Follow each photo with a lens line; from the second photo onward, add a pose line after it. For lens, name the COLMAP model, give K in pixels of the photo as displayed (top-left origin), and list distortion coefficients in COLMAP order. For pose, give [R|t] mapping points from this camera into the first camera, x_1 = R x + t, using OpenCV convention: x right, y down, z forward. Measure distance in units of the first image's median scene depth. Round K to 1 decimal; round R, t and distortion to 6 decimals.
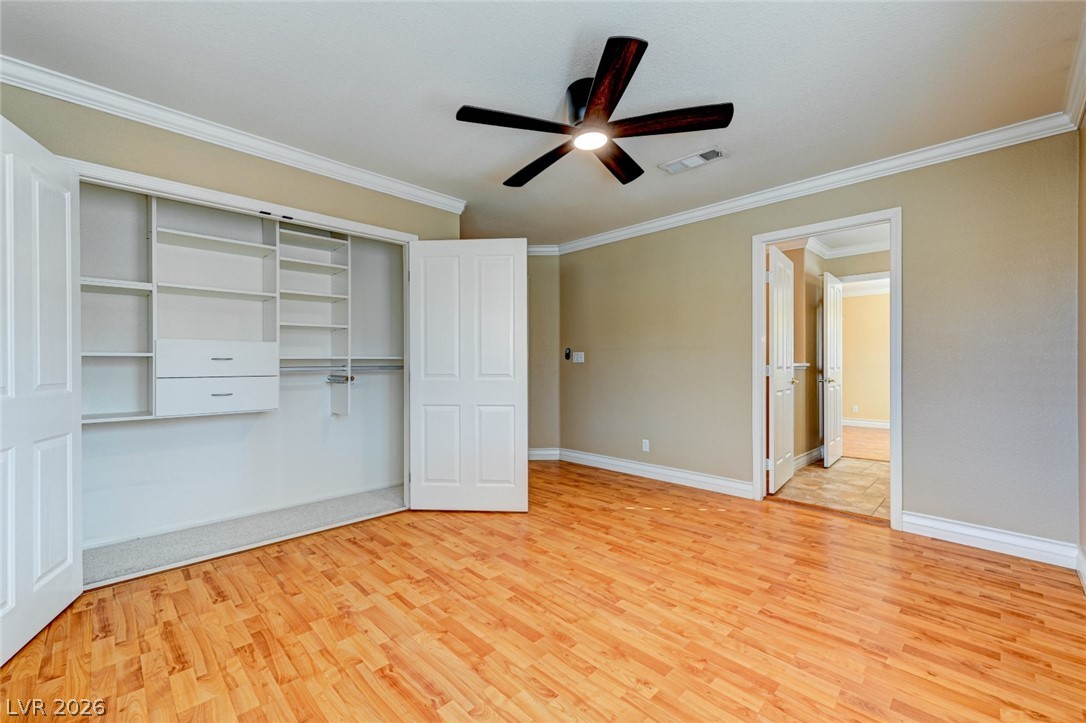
lens RADIAL K [[471.1, 0, 541.0], [0, 471.1, 366.7], [0, 0, 1]] dist [0.002983, 0.000490]
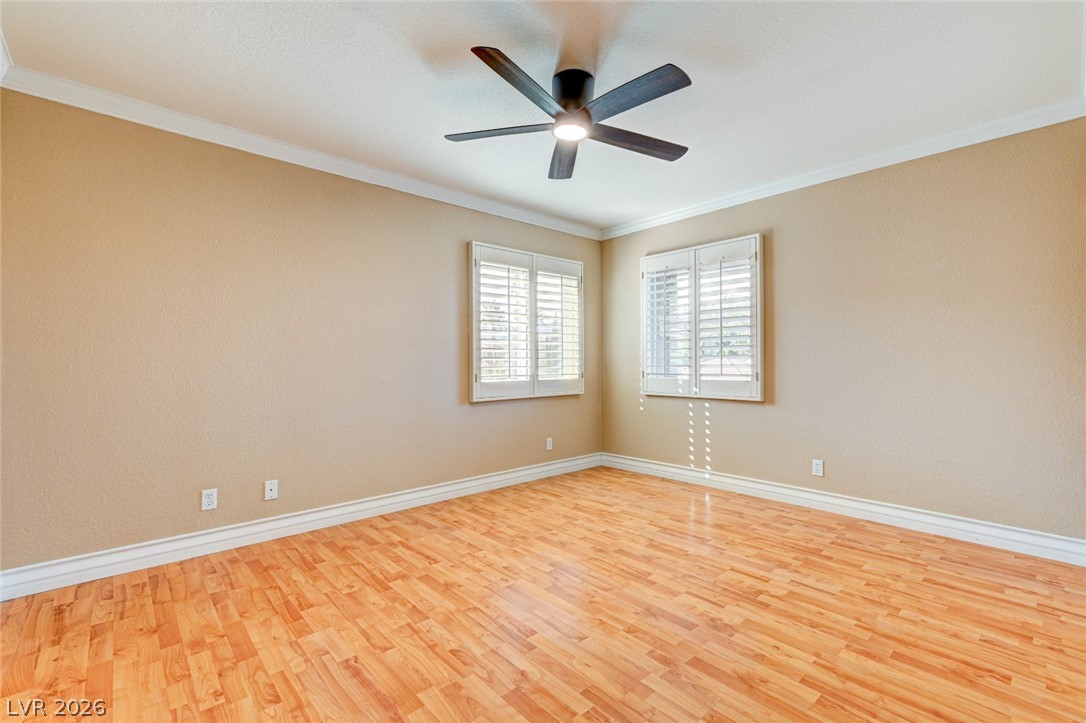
lens RADIAL K [[500.9, 0, 553.3], [0, 500.9, 353.9], [0, 0, 1]] dist [0.018765, -0.000593]
pose [[-0.999637, 0.007387, 0.025923, 0.112081], [0.007062, 0.999896, -0.012606, 0.001105], [-0.026013, -0.012418, -0.999584, 1.989076]]
